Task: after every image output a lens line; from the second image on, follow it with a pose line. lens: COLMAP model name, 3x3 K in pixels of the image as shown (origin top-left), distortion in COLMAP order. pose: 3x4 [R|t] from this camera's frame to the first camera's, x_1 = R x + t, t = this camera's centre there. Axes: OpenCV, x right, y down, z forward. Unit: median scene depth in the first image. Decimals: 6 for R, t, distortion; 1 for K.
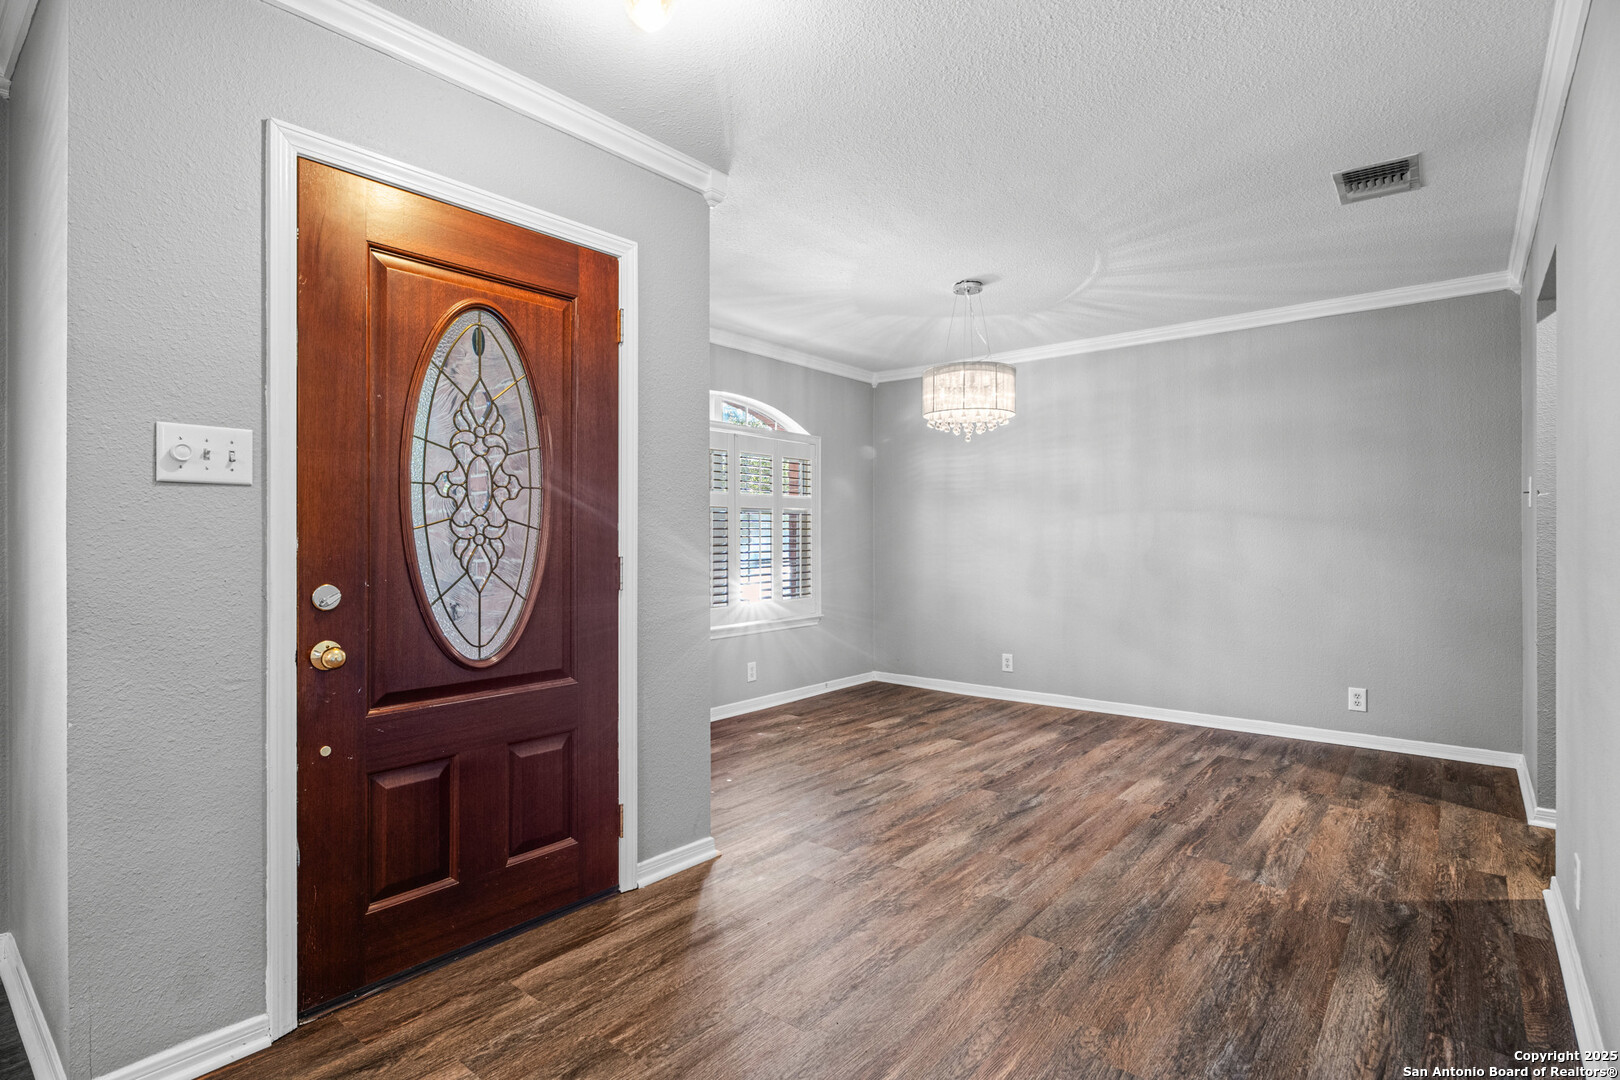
lens RADIAL K [[775.0, 0, 823.3], [0, 775.0, 545.3], [0, 0, 1]] dist [-0.010566, -0.002132]
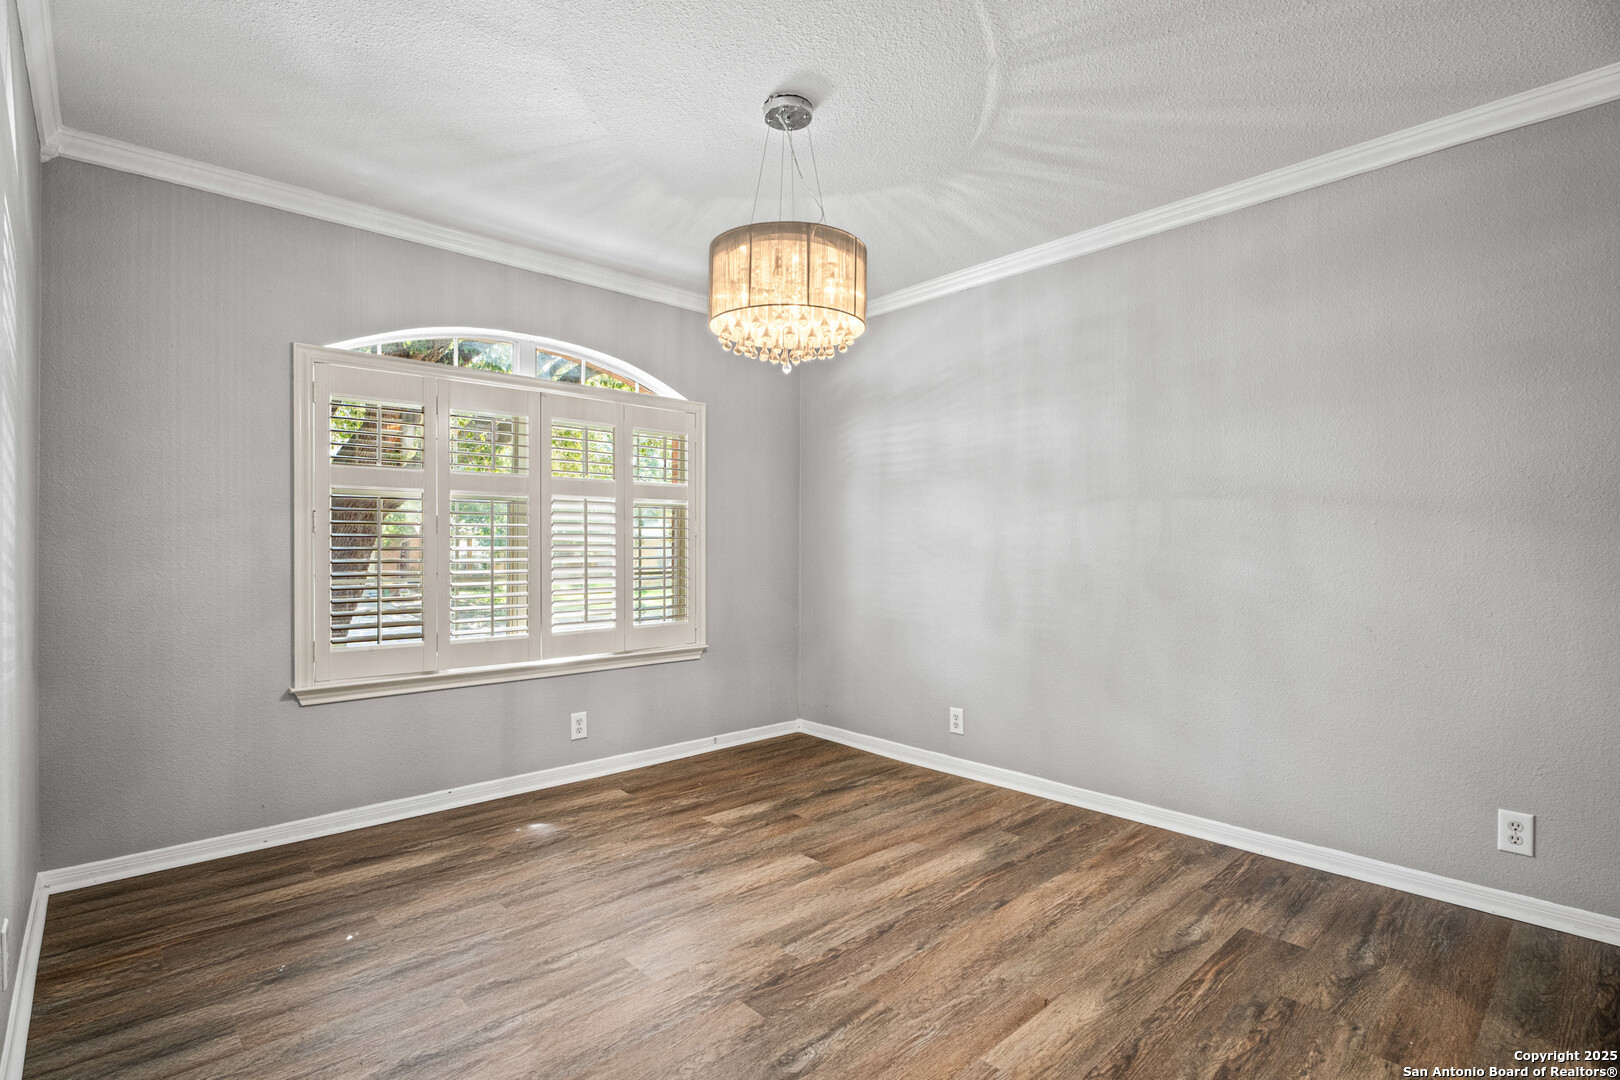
lens RADIAL K [[775.0, 0, 809.7], [0, 775.0, 555.3], [0, 0, 1]] dist [-0.010566, -0.002132]
pose [[0.991280, 0.005405, -0.131661, 0.256300], [-0.005150, 0.999984, 0.002277, 0.002891], [0.131671, -0.001579, 0.991292, 0.380216]]
